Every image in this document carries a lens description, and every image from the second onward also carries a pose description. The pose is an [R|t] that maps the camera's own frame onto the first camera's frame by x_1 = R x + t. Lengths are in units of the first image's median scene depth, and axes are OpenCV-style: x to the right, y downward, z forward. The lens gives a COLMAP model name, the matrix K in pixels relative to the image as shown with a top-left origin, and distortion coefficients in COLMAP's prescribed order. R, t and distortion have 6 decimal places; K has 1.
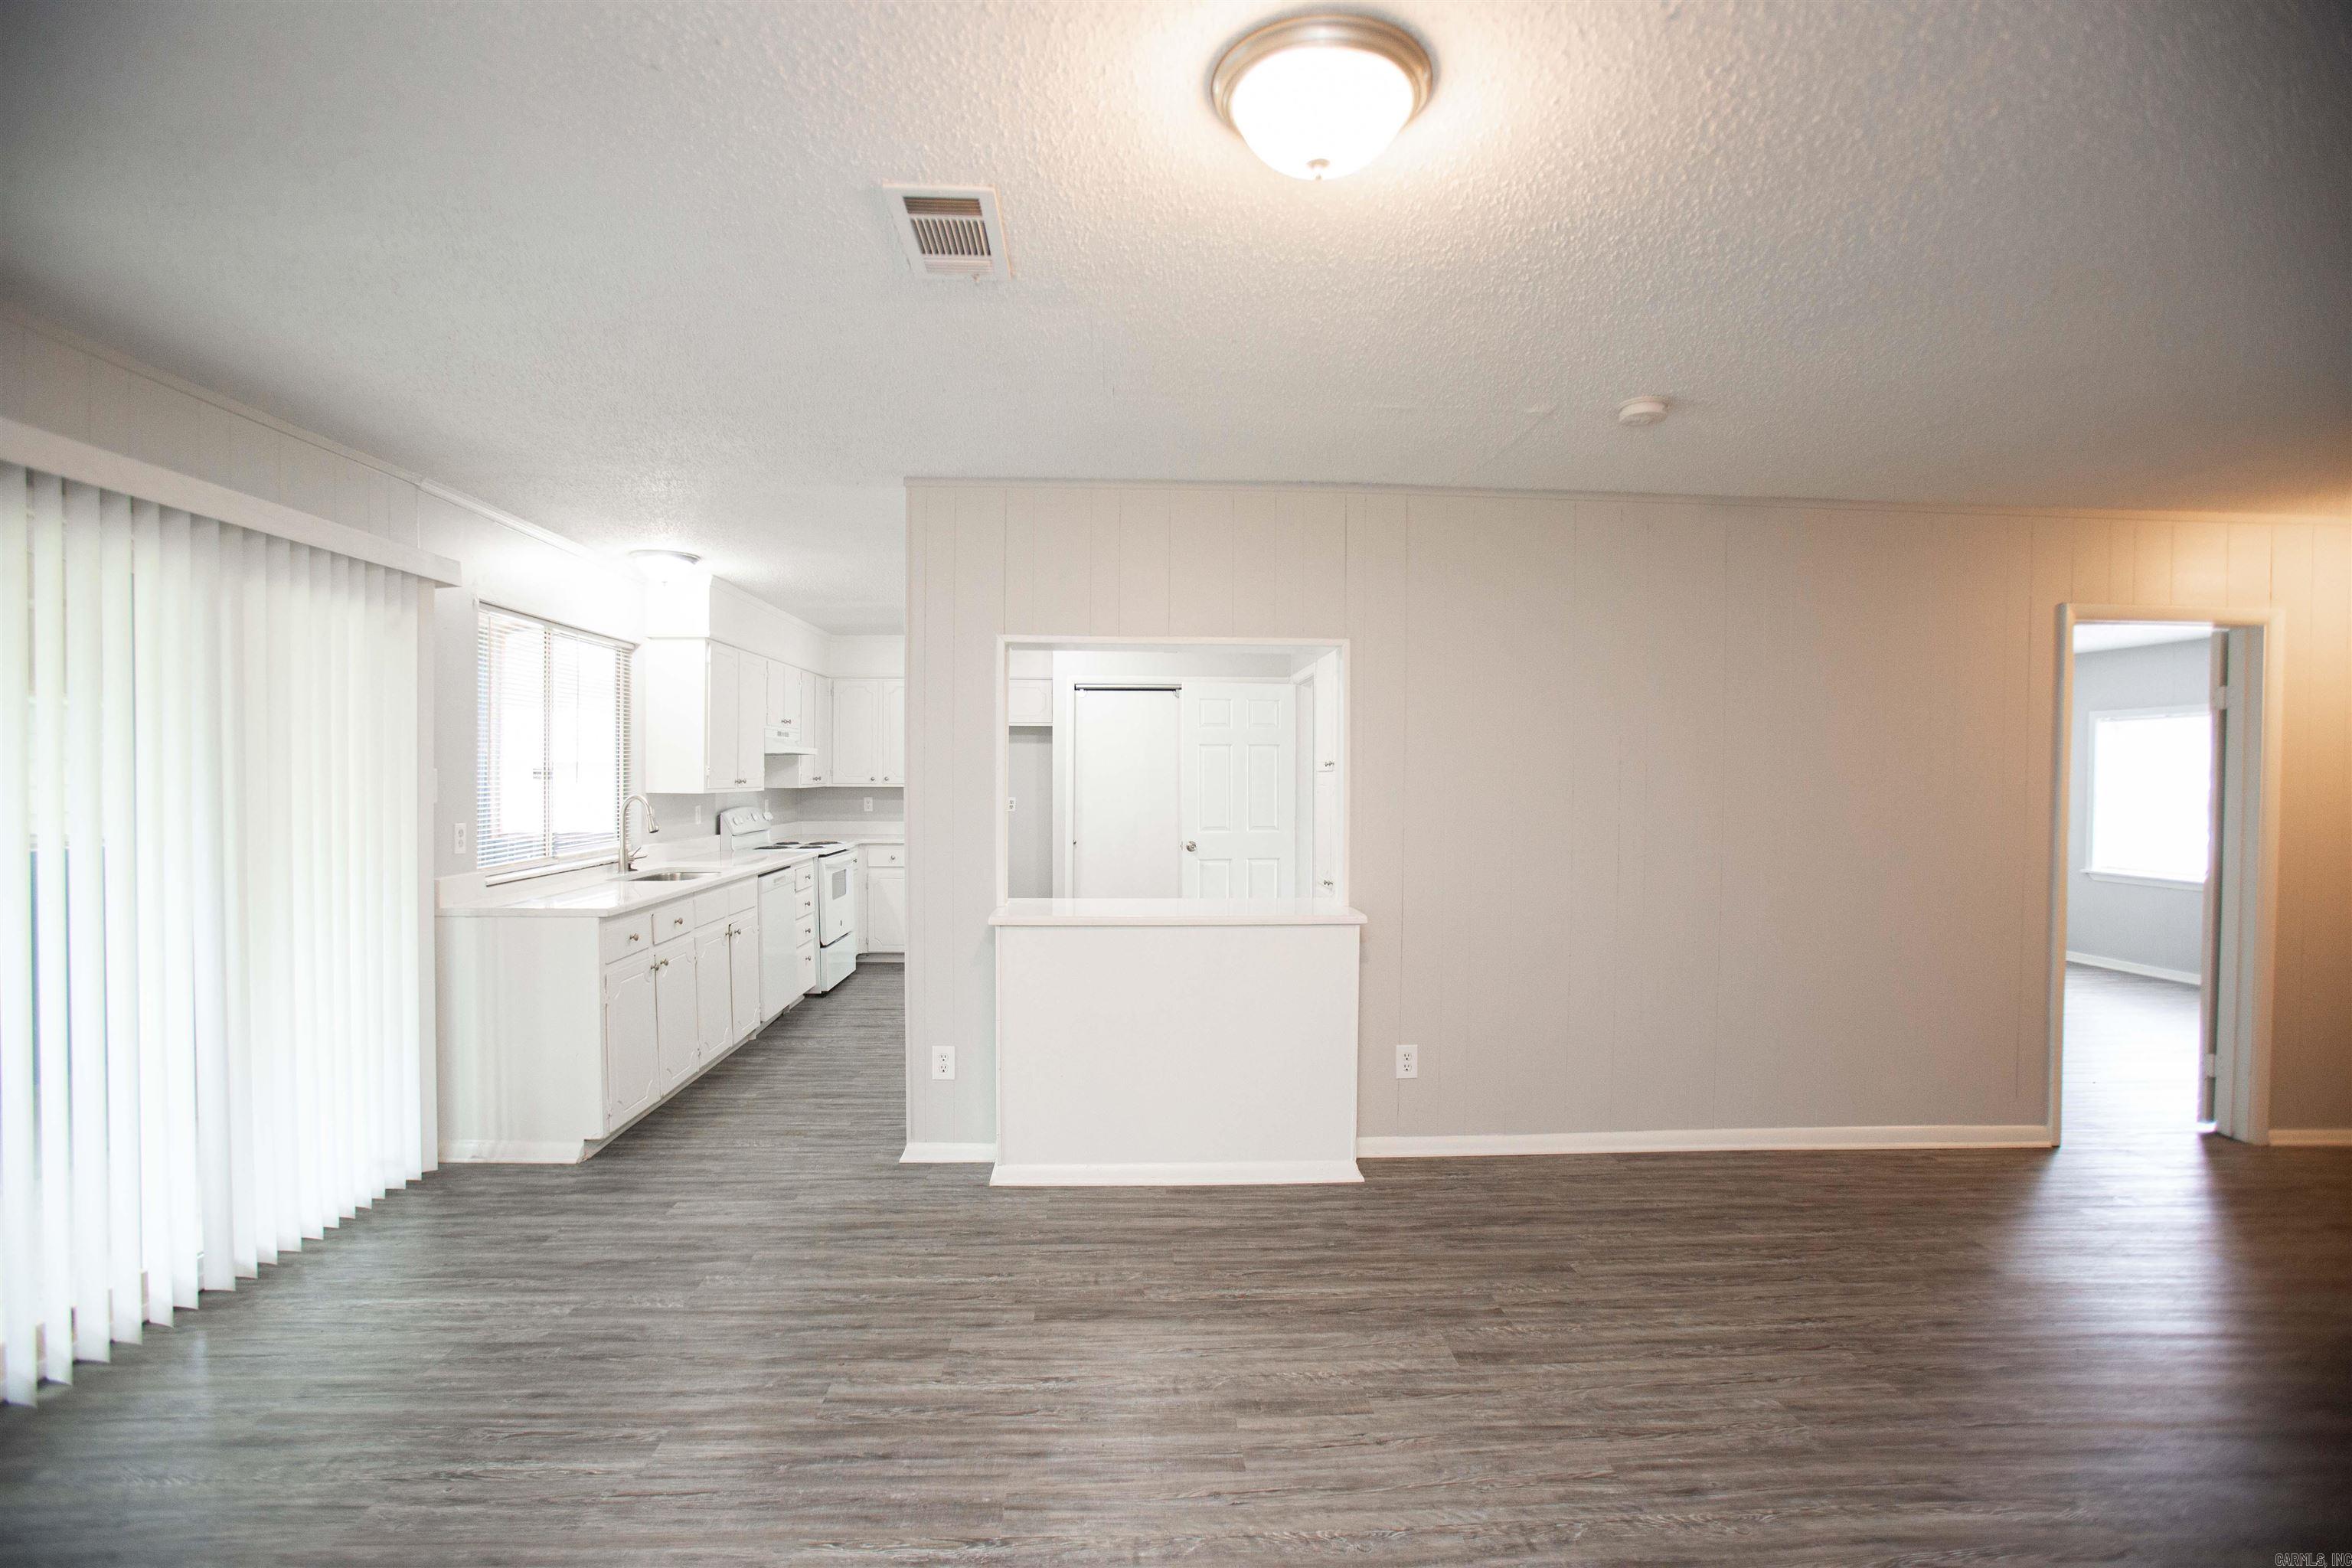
lens RADIAL K [[1082.4, 0, 1135.2], [0, 1082.4, 784.7], [0, 0, 1]] dist [-0.058079, 0.023280]
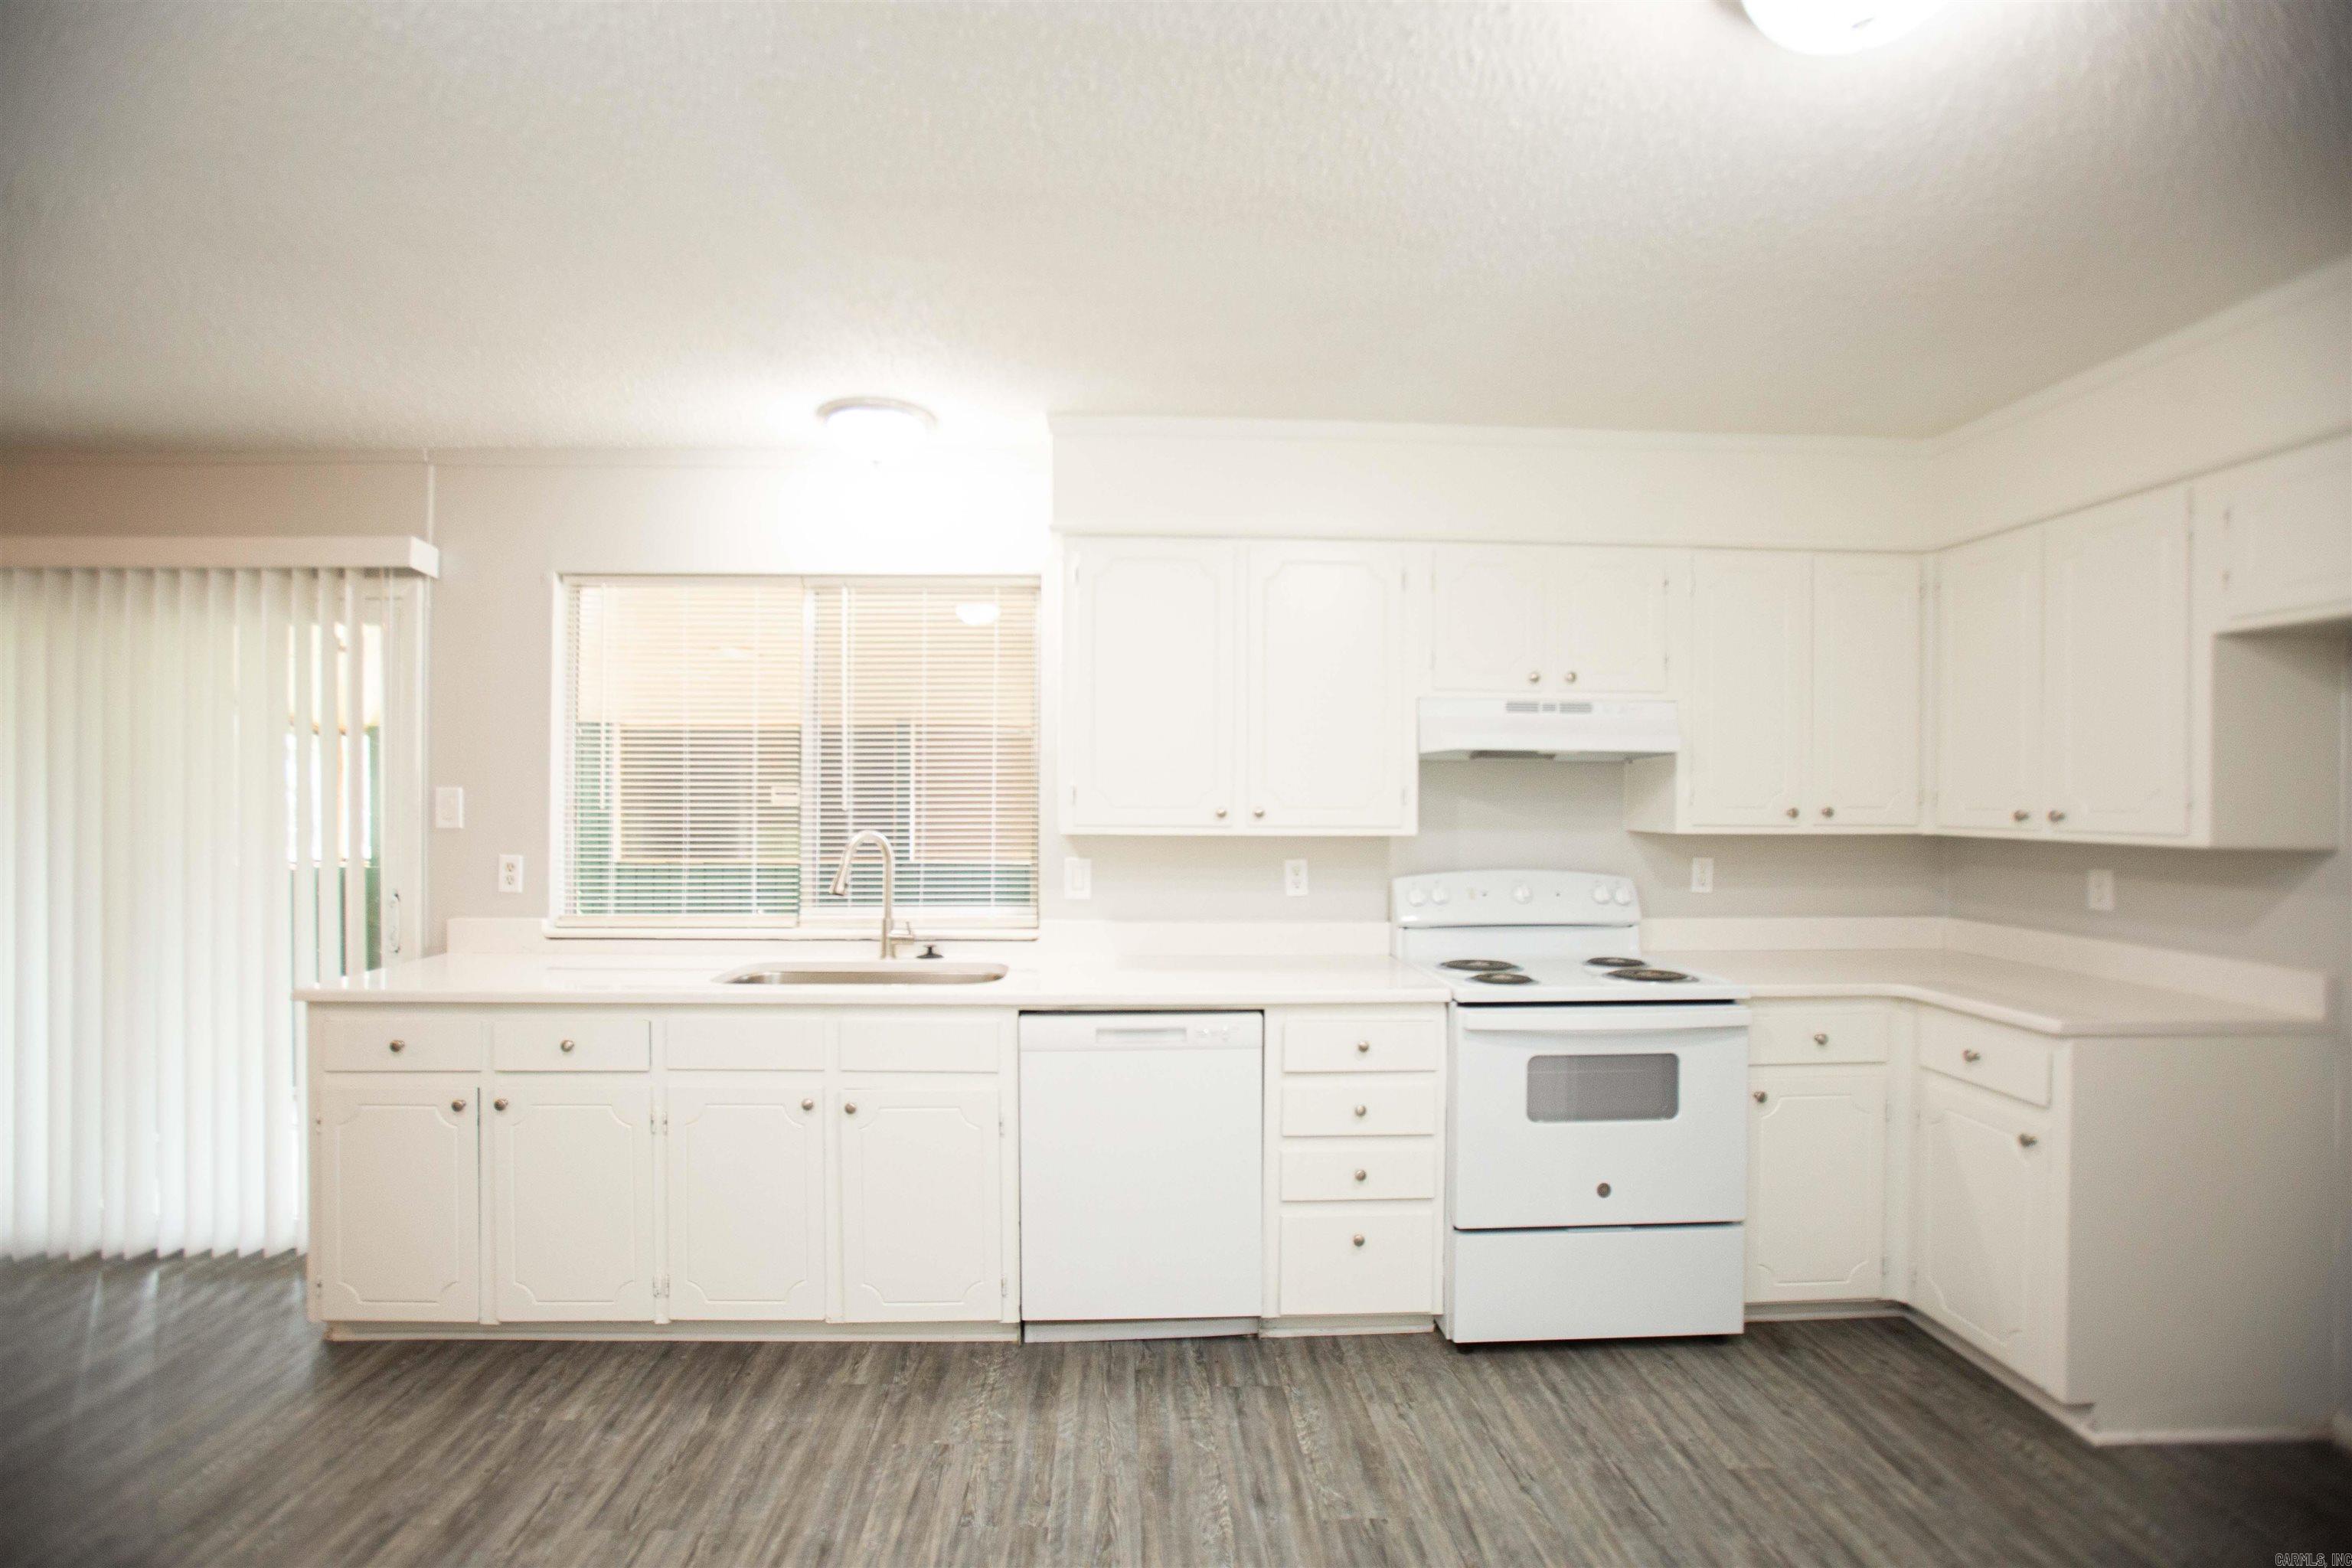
lens RADIAL K [[1082.4, 0, 1162.0], [0, 1082.4, 784.0], [0, 0, 1]] dist [-0.058079, 0.023280]
pose [[0.018327, -0.011877, -0.999761, 0.167469], [-0.014551, 0.999820, -0.012145, -0.014030], [0.999726, 0.014770, 0.018151, 1.343050]]
